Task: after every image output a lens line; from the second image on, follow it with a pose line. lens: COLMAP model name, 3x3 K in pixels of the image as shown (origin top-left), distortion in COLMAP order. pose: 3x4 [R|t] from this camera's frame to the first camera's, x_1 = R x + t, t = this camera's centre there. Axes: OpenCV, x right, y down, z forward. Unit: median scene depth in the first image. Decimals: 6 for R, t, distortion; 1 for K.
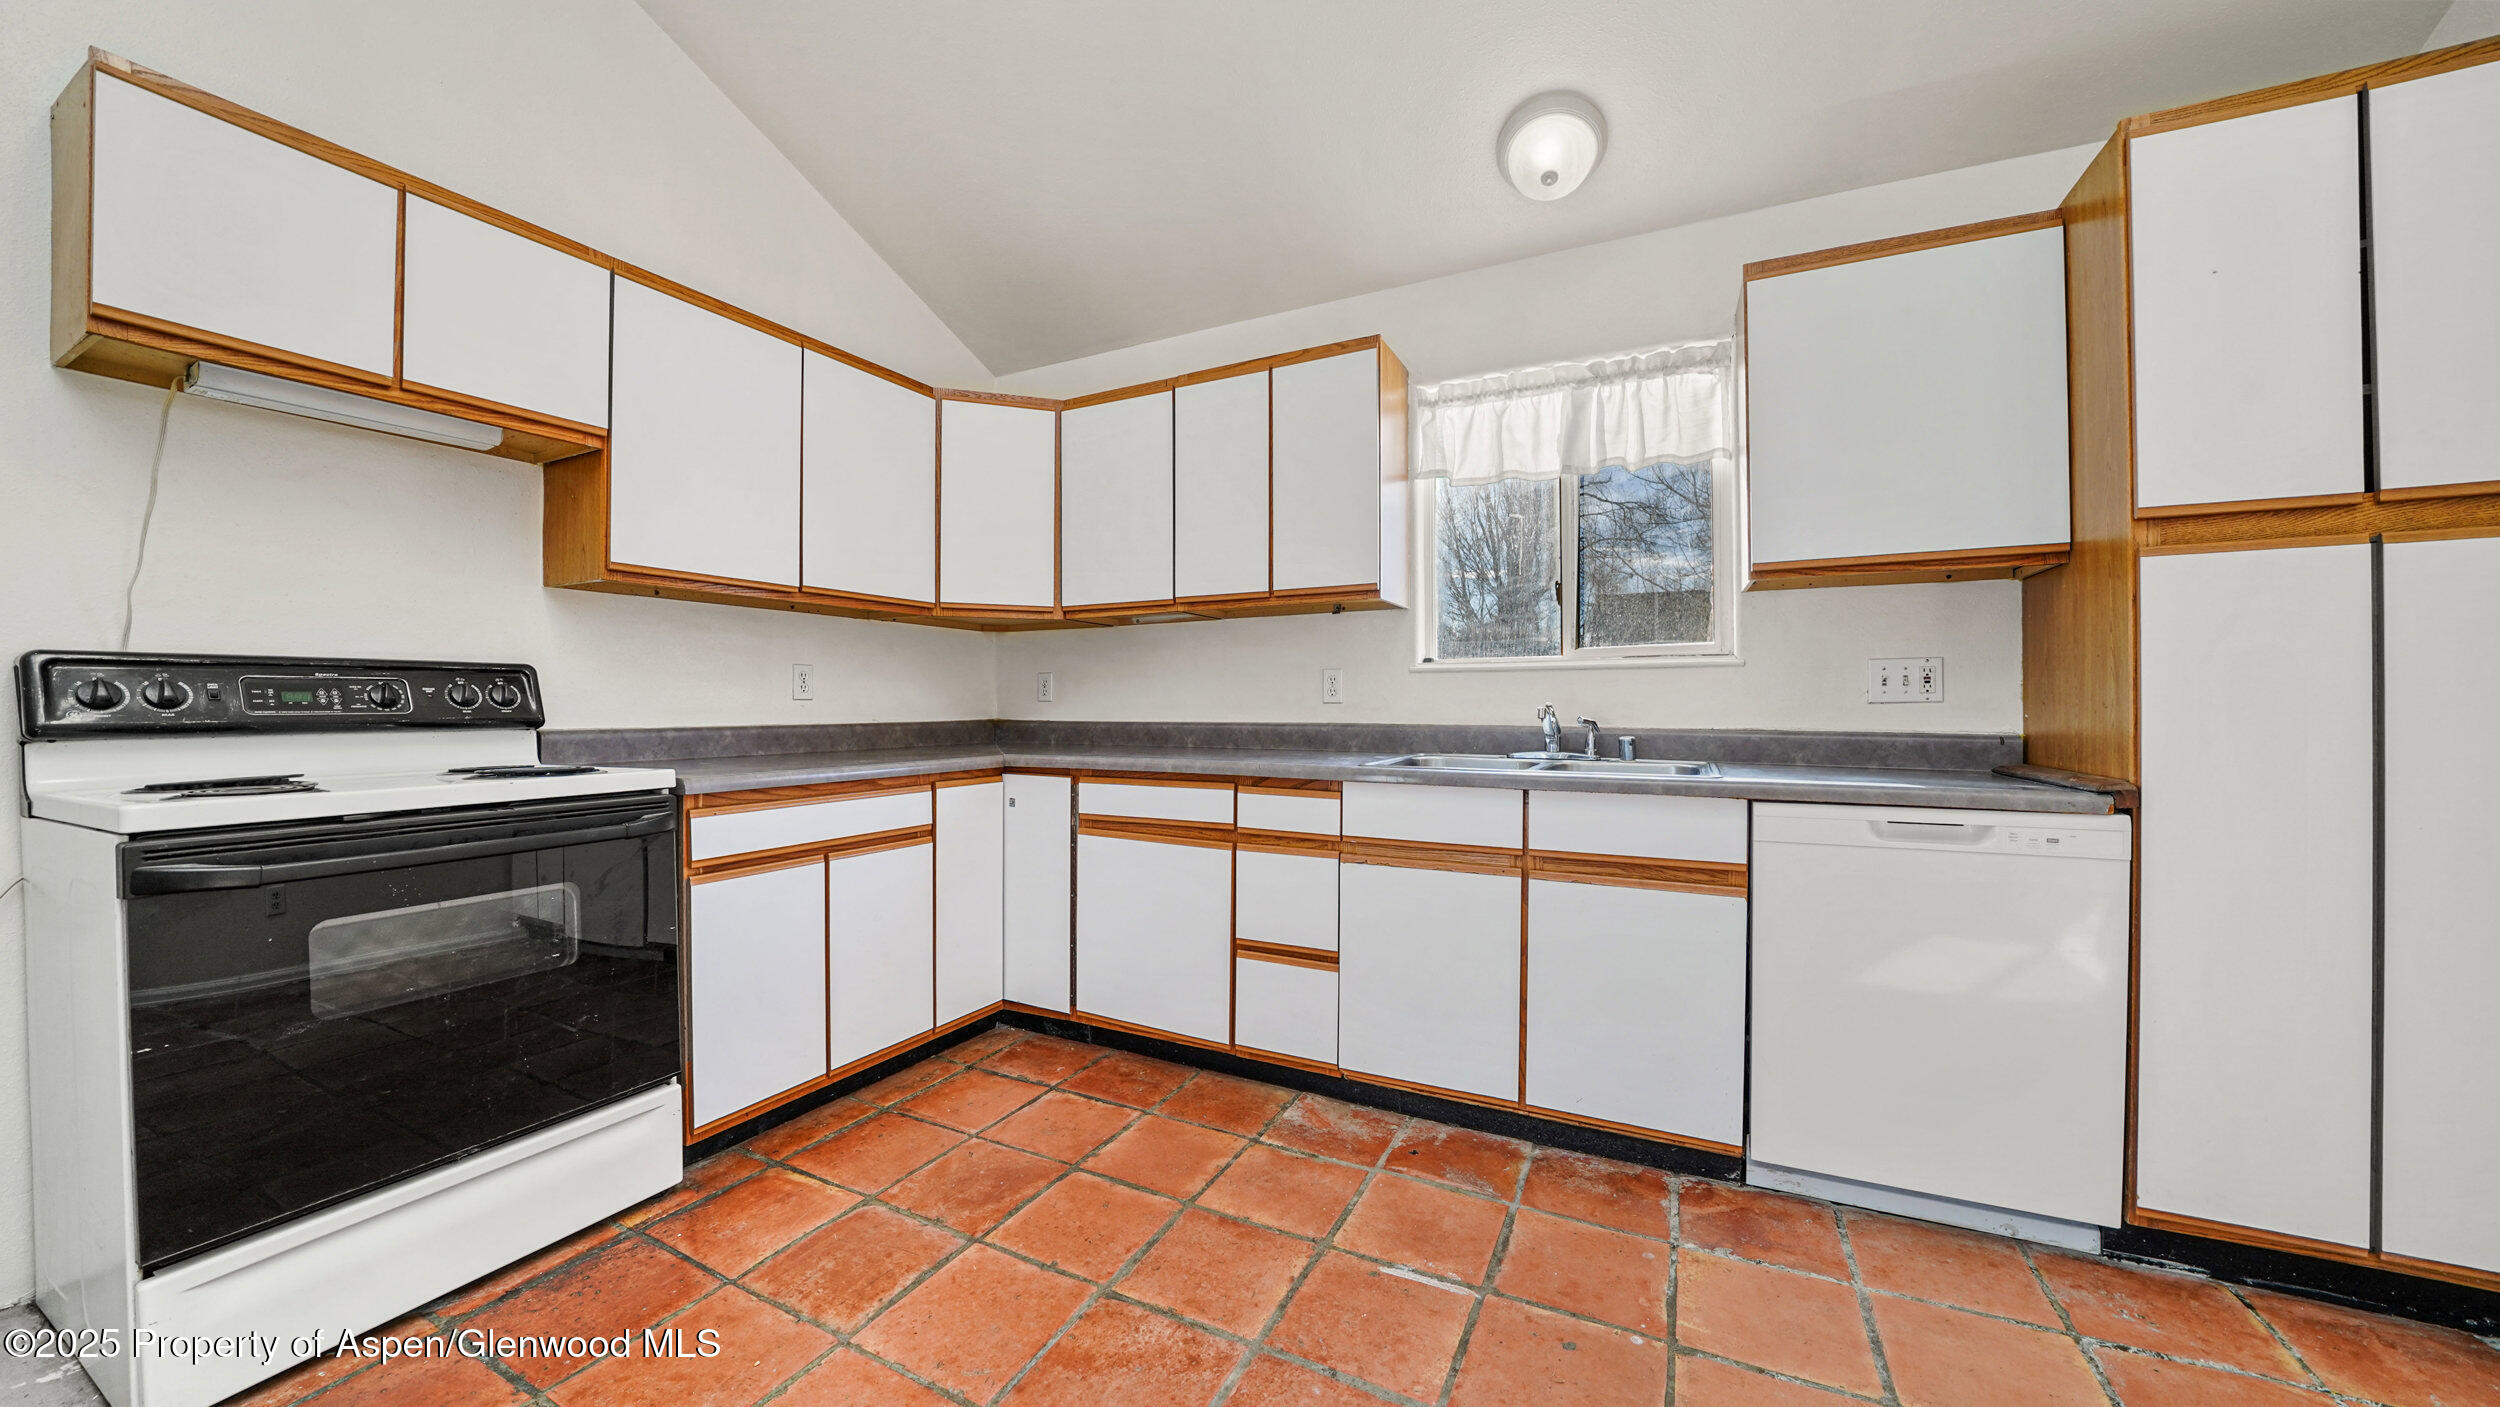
lens RADIAL K [[870.5, 0, 1247.6], [0, 870.5, 709.6], [0, 0, 1]] dist [-0.023318, 0.001151]
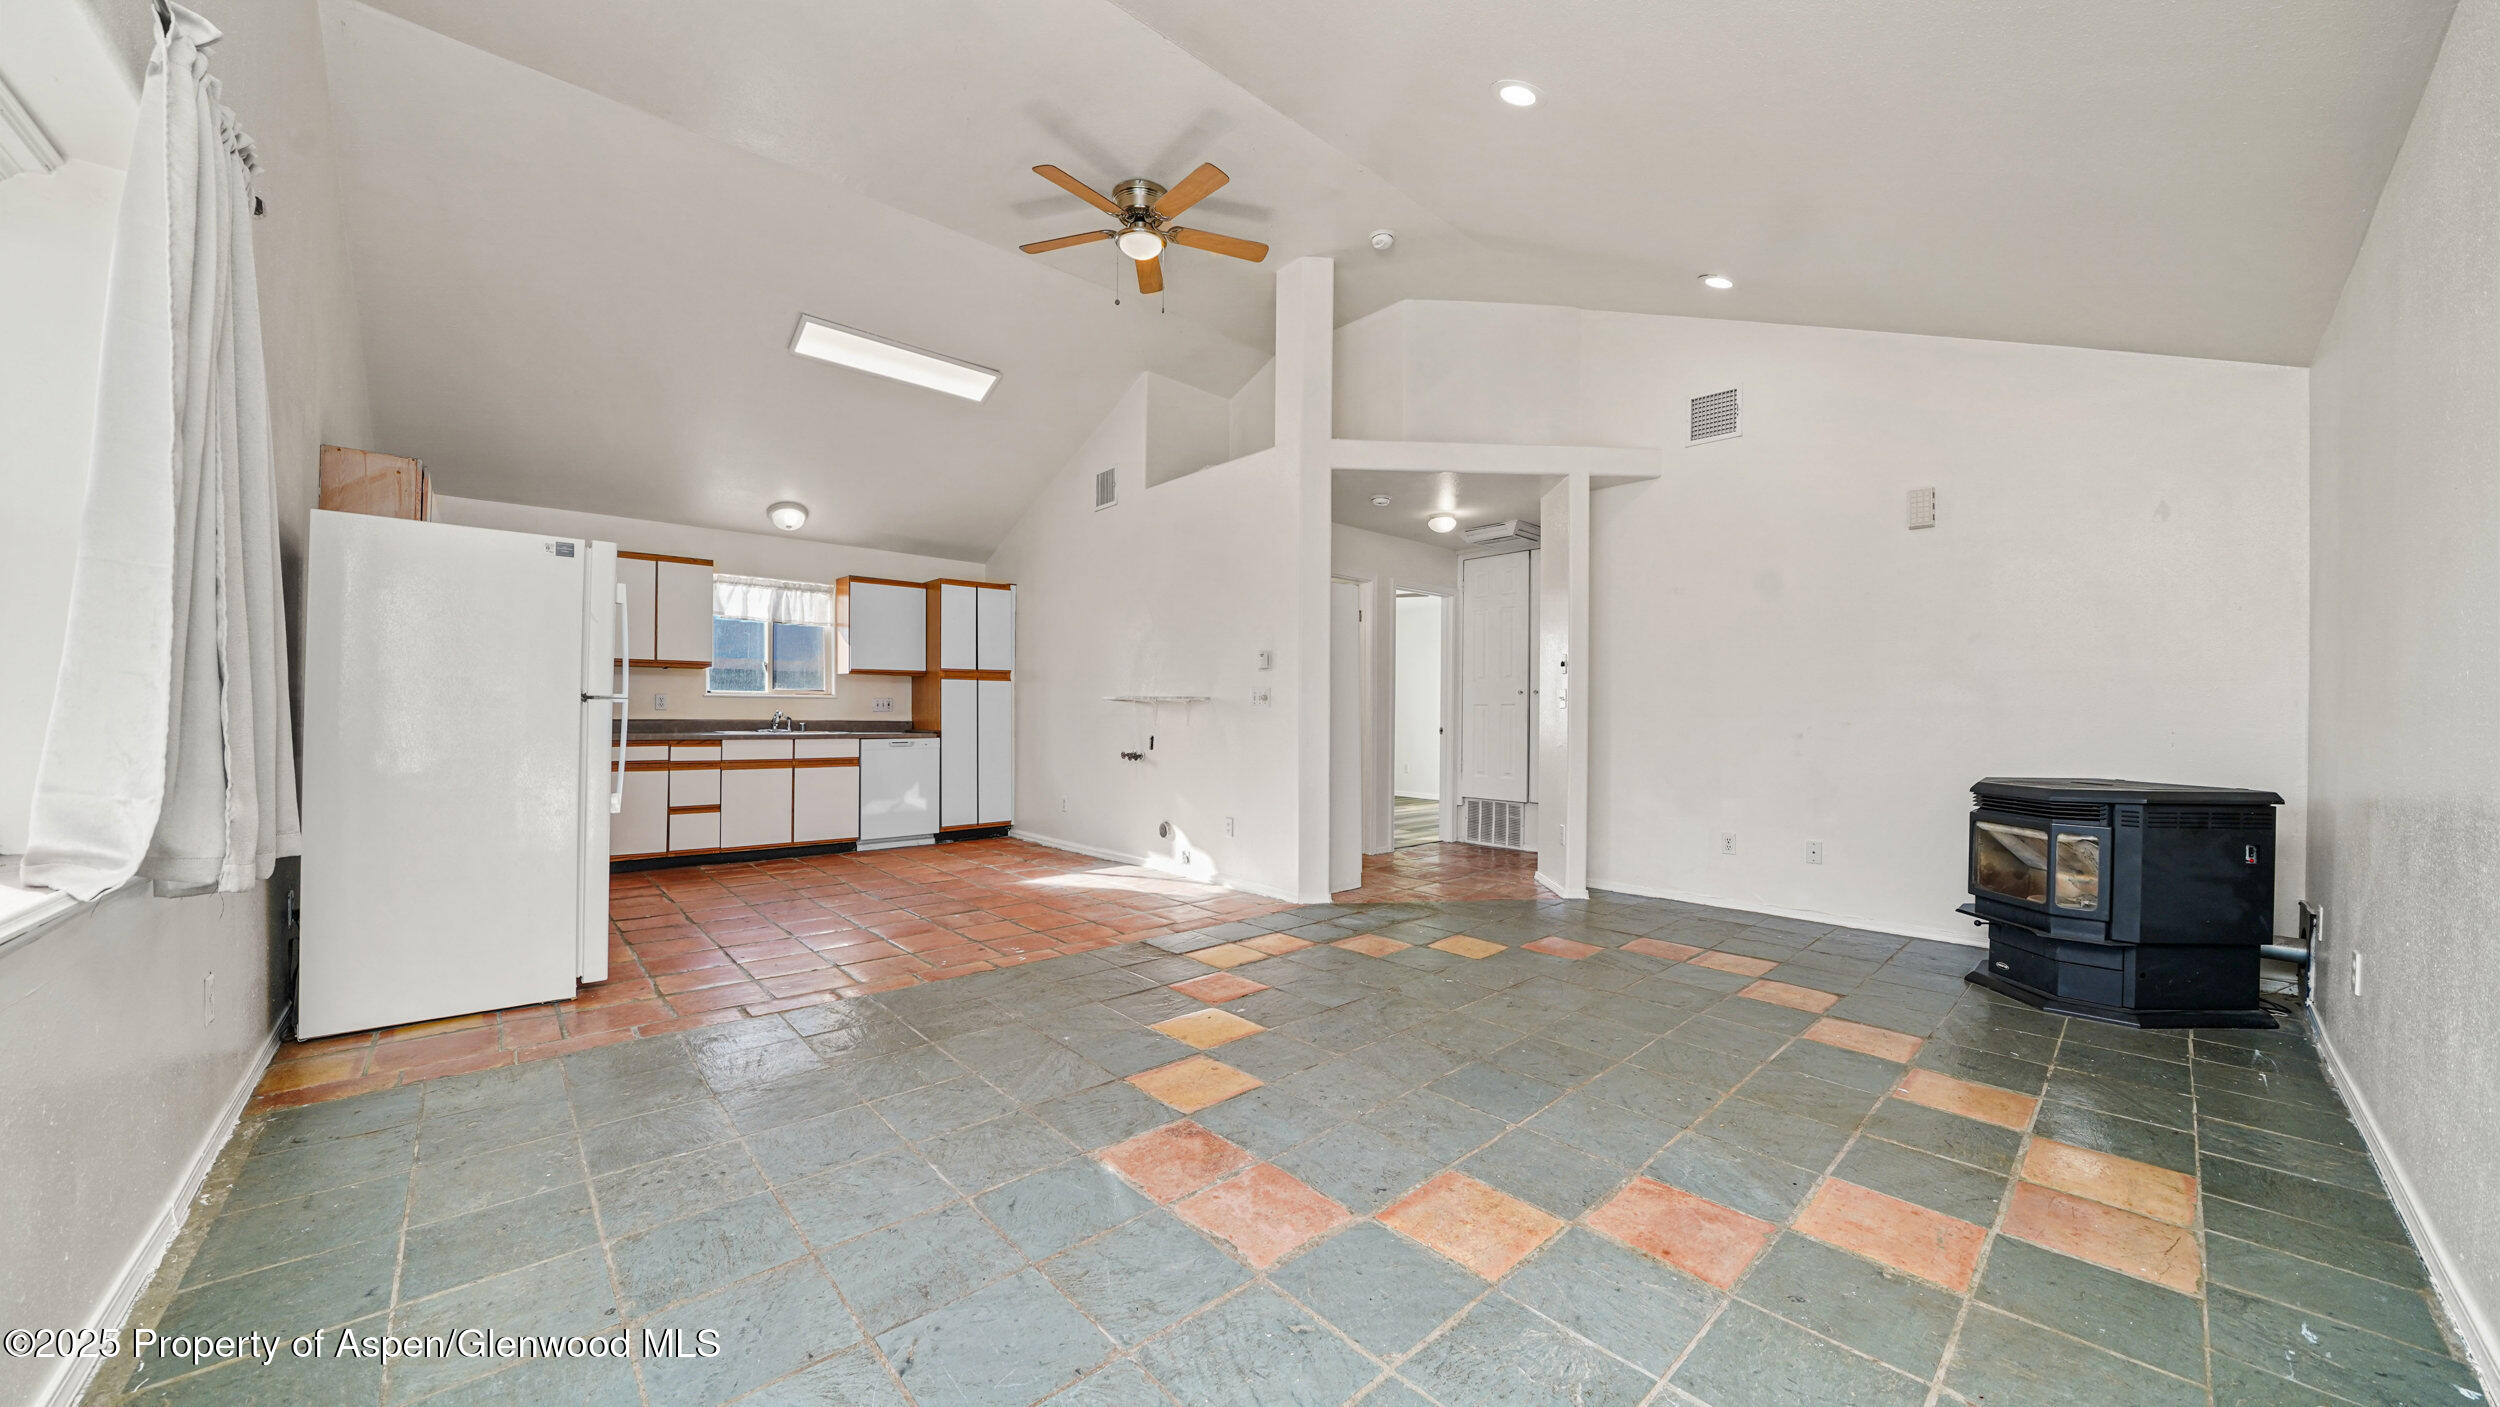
lens RADIAL K [[870.5, 0, 1245.4], [0, 870.5, 703.6], [0, 0, 1]] dist [-0.023318, 0.001151]
pose [[0.357486, 0.013677, 0.933818, -1.790445], [-0.001271, 0.999899, -0.014159, 0.006612], [-0.933918, 0.003875, 0.357467, -1.444551]]
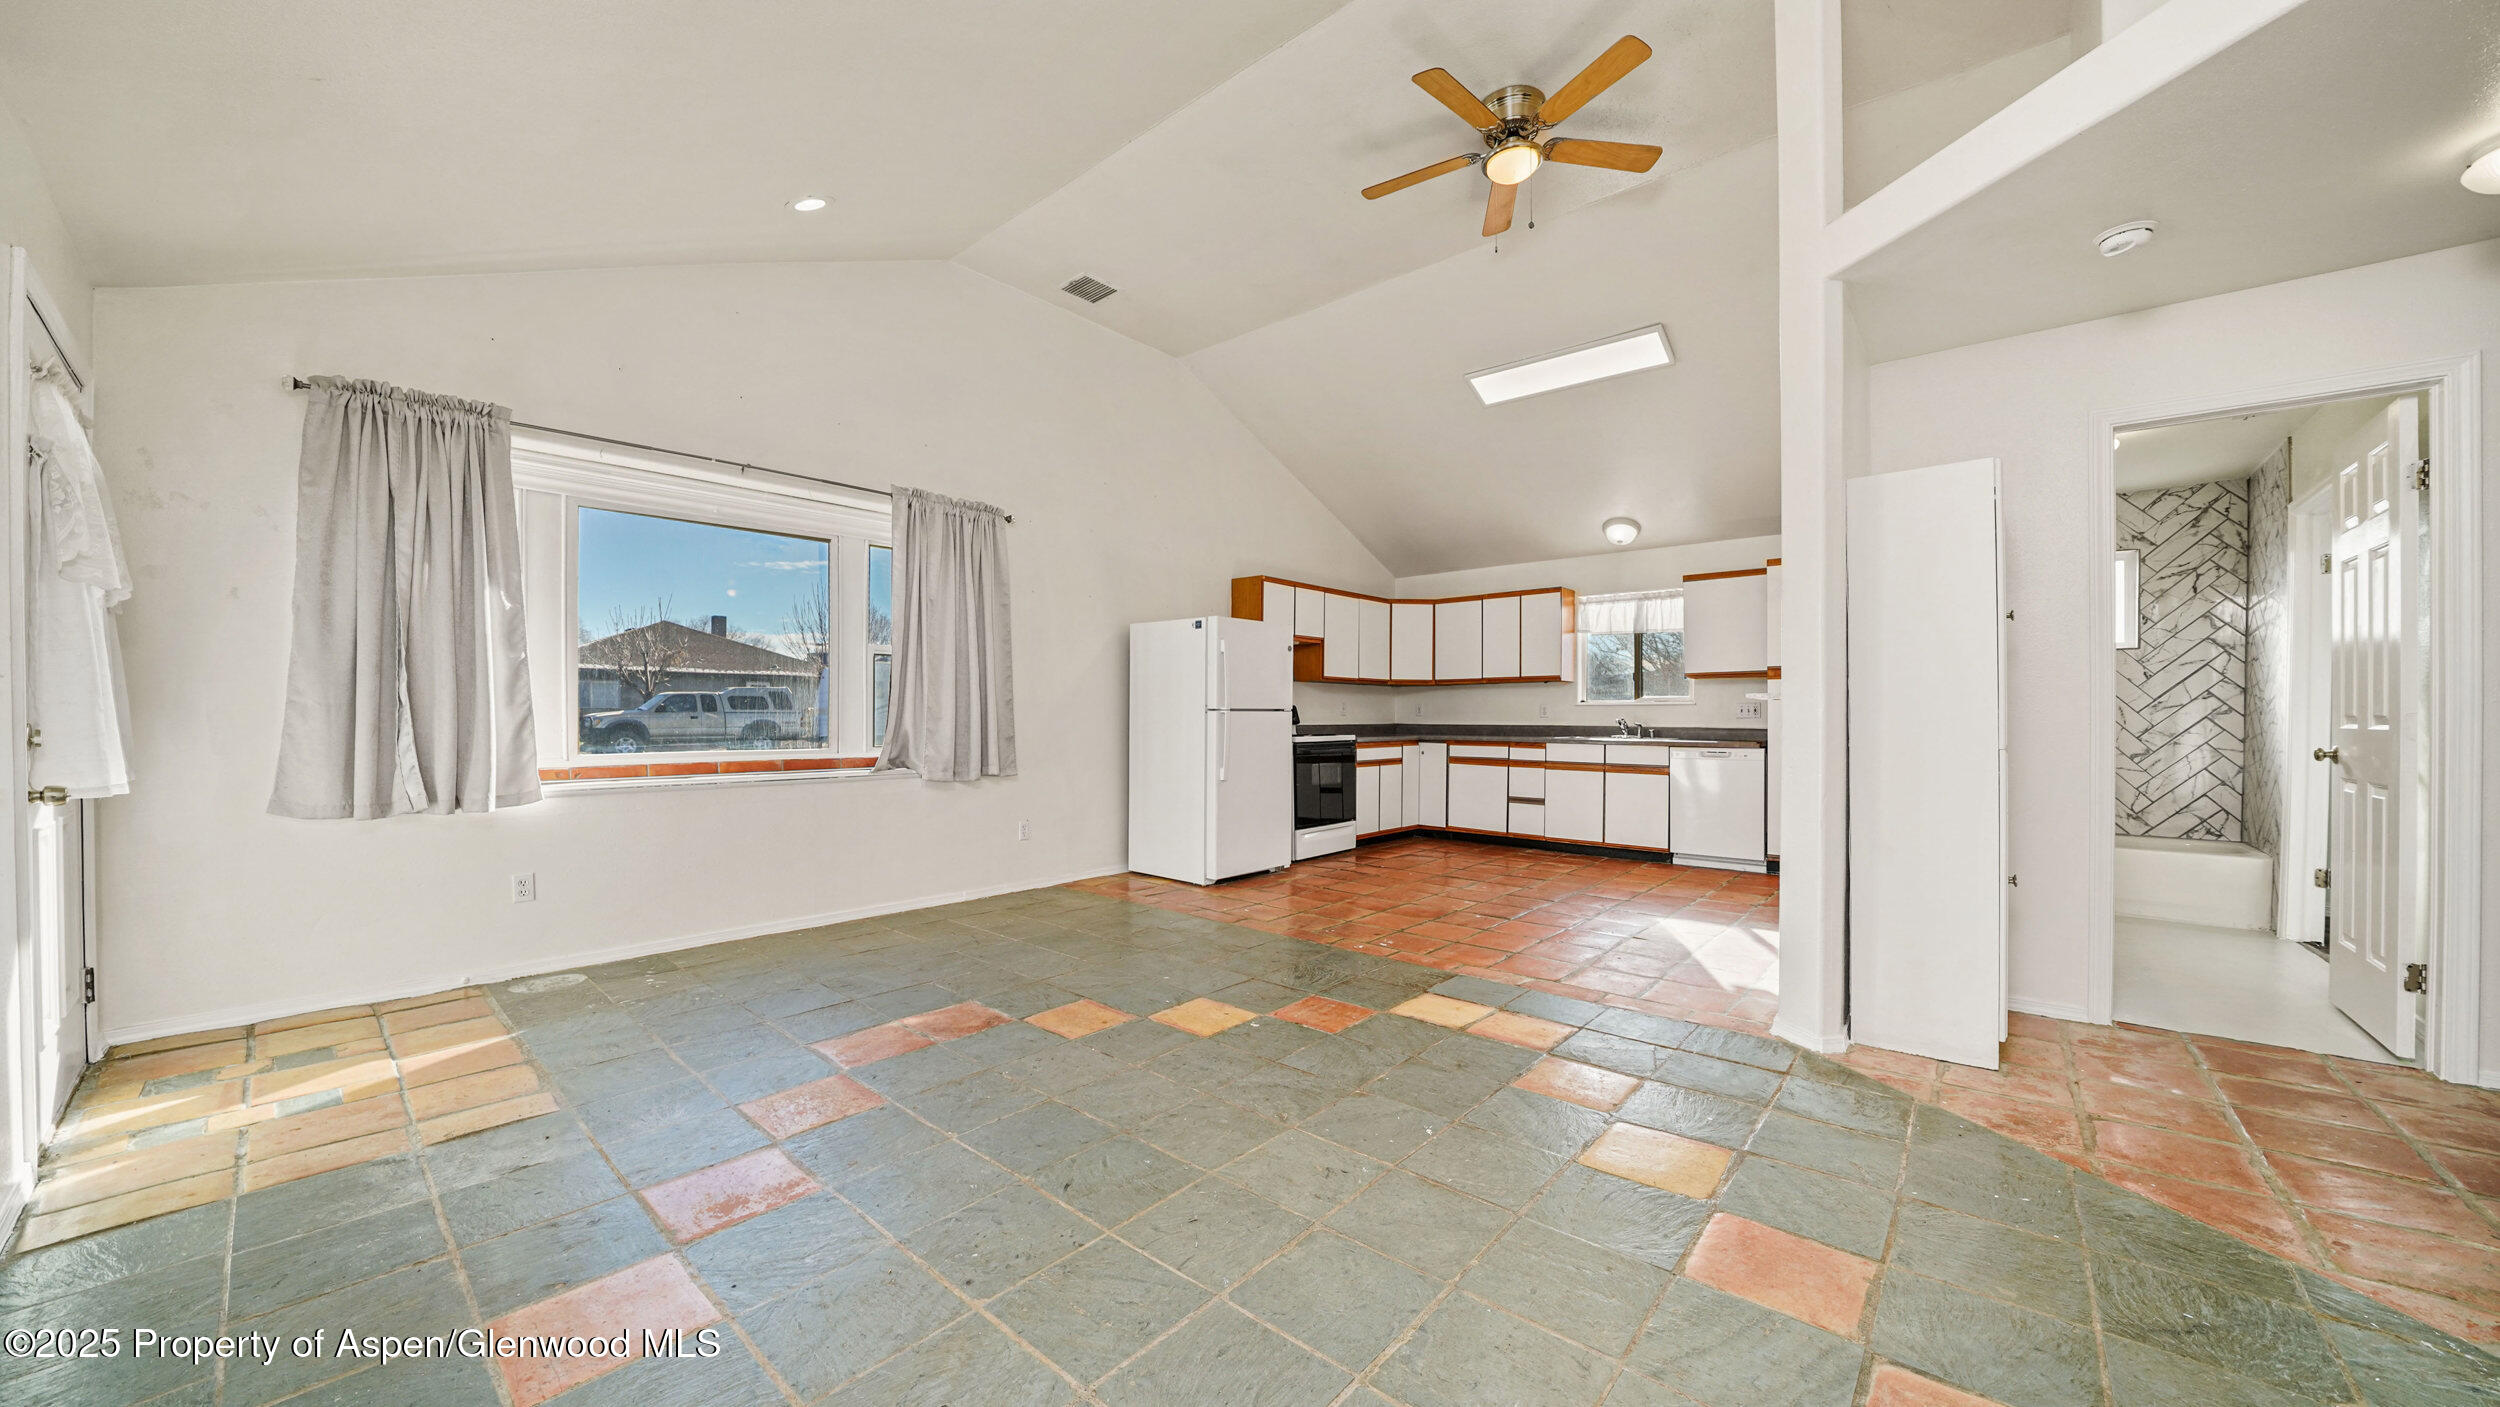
lens RADIAL K [[870.5, 0, 1235.2], [0, 870.5, 717.9], [0, 0, 1]] dist [-0.023318, 0.001151]
pose [[0.967004, 0.003855, -0.254733, -0.172832], [-0.004969, 0.999981, -0.003732, 0.010087], [0.254714, 0.004875, 0.967004, -2.244386]]
